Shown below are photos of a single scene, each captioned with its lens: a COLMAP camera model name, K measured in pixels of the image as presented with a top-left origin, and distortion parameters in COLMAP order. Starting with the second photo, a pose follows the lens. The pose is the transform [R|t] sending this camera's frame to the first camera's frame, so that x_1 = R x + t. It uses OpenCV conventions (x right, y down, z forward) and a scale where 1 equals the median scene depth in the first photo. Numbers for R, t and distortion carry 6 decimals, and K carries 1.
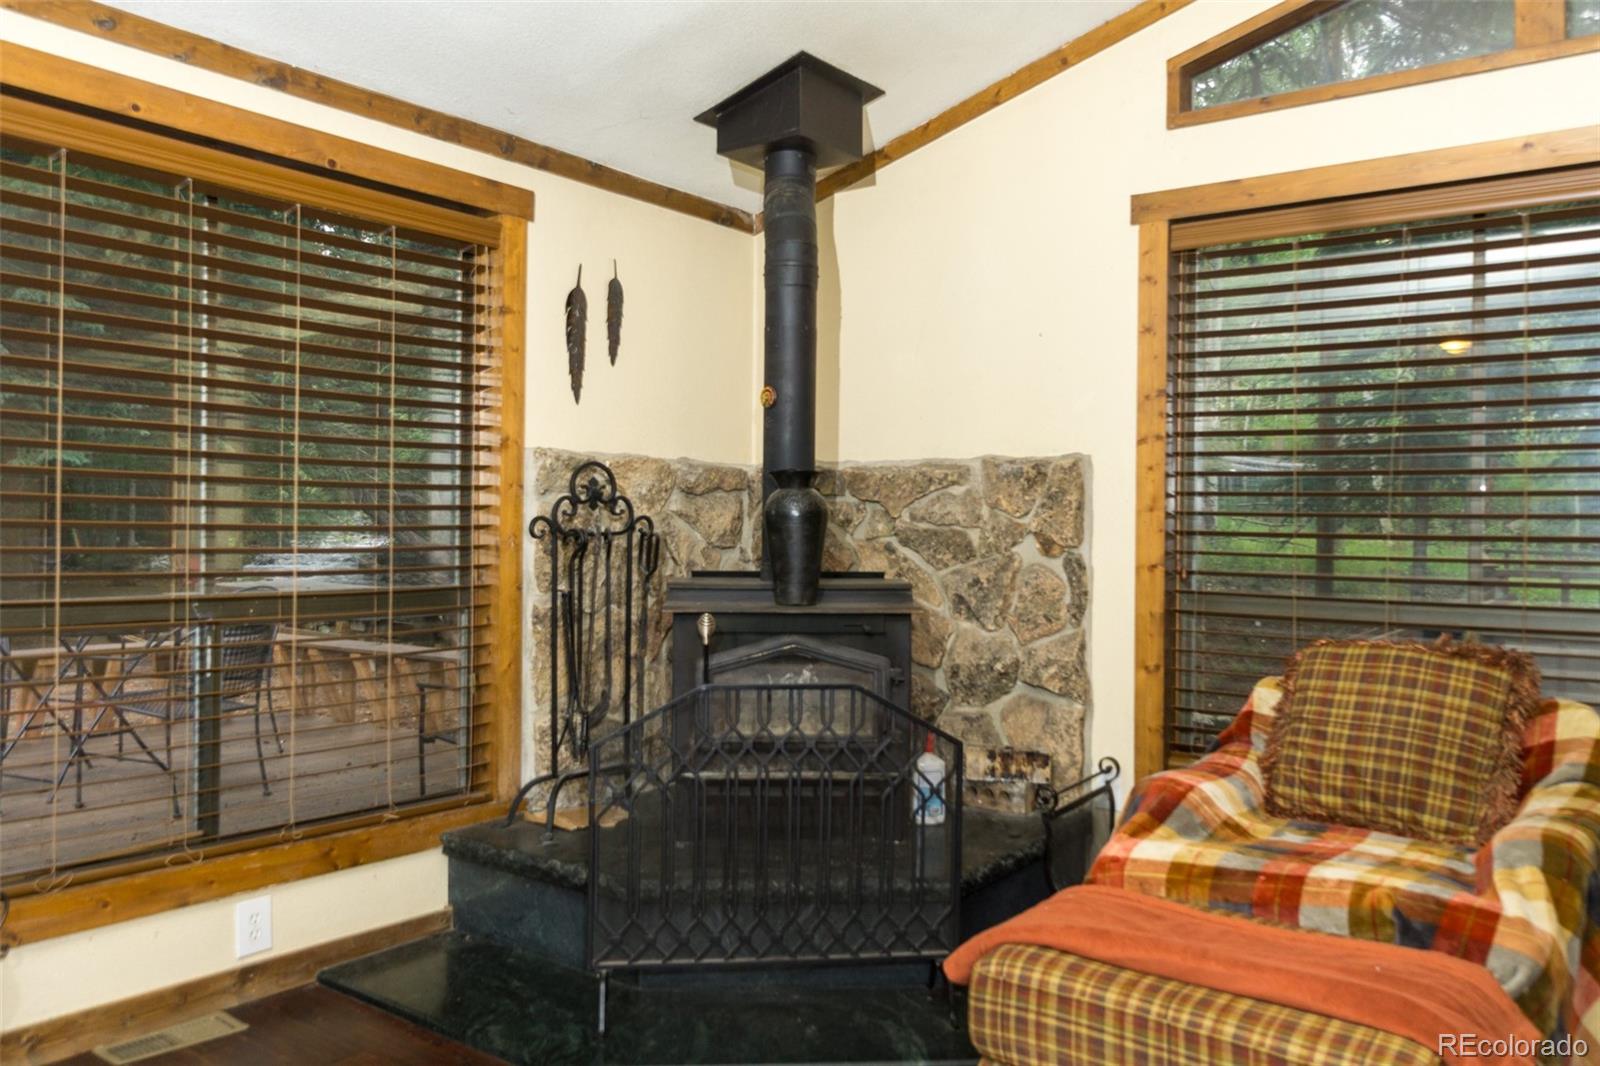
lens RADIAL K [[1280.0, 0, 806.3], [0, 1280.0, 542.2], [0, 0, 1]] dist [-0.008131, 0.004923]
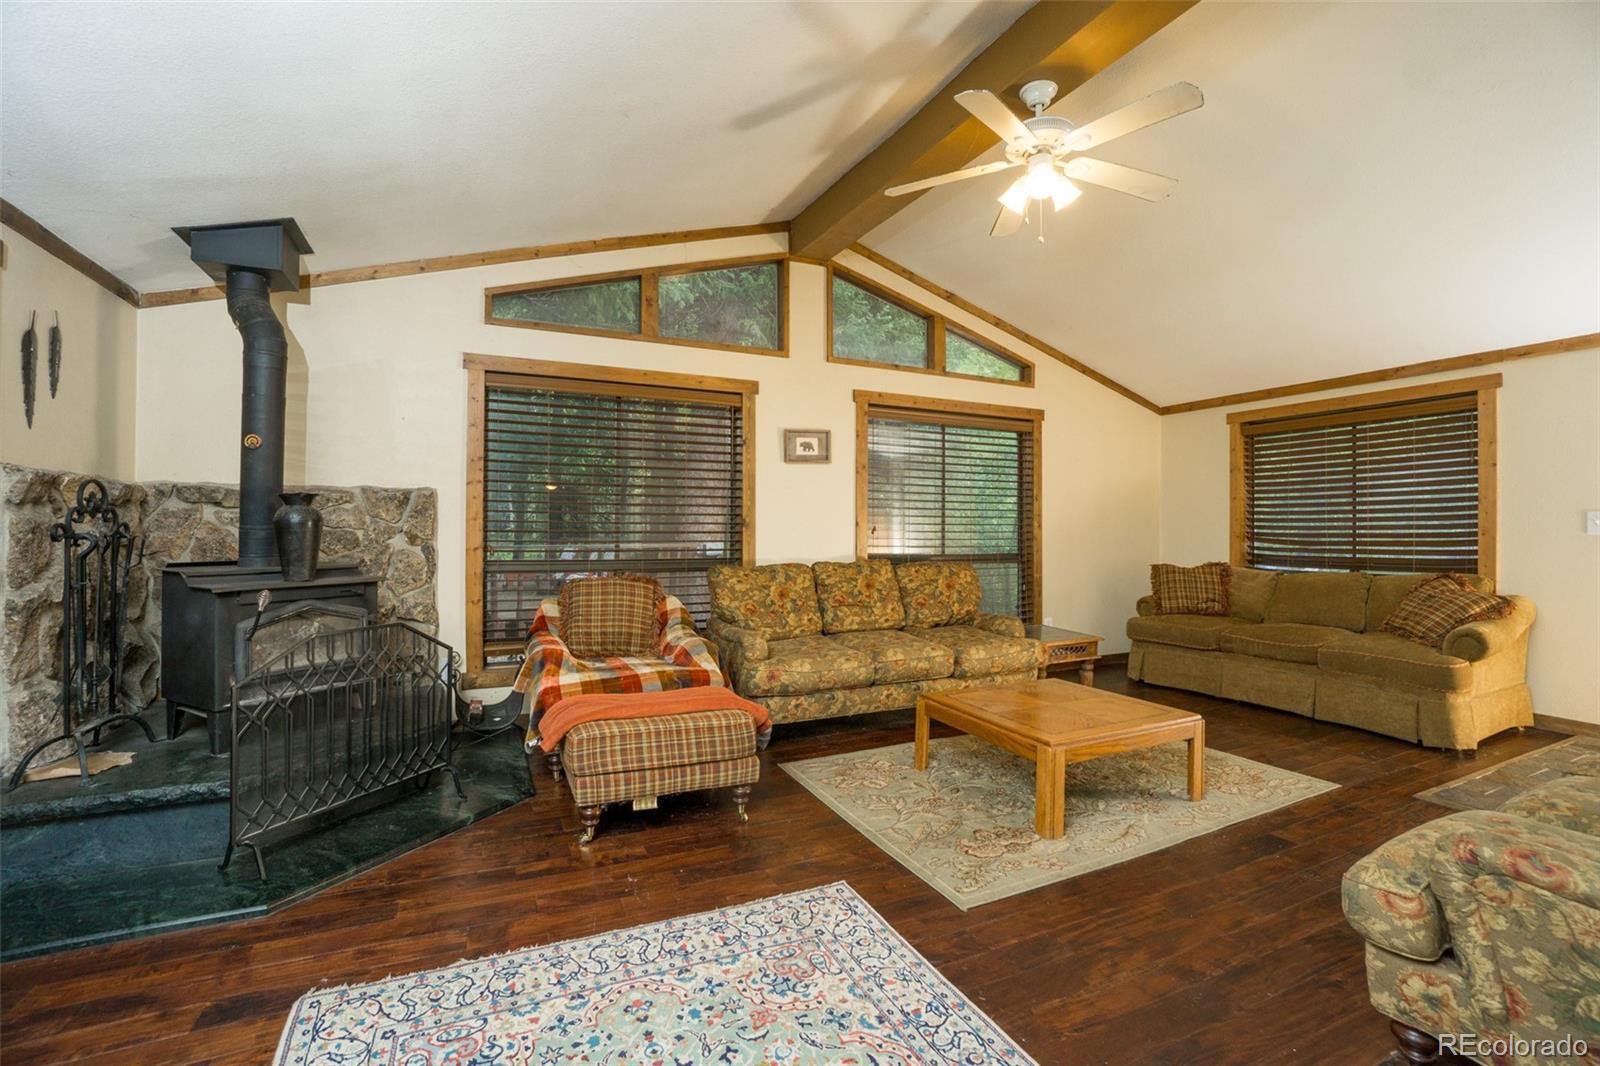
lens RADIAL K [[719.3, 0, 801.2], [0, 719.3, 528.9], [0, 0, 1]] dist [0.014677, -0.000056]
pose [[0.479790, -0.009539, 0.877331, -0.447664], [0.009153, 0.999941, 0.005866, -0.012498], [-0.877336, 0.005216, 0.479849, 0.050264]]
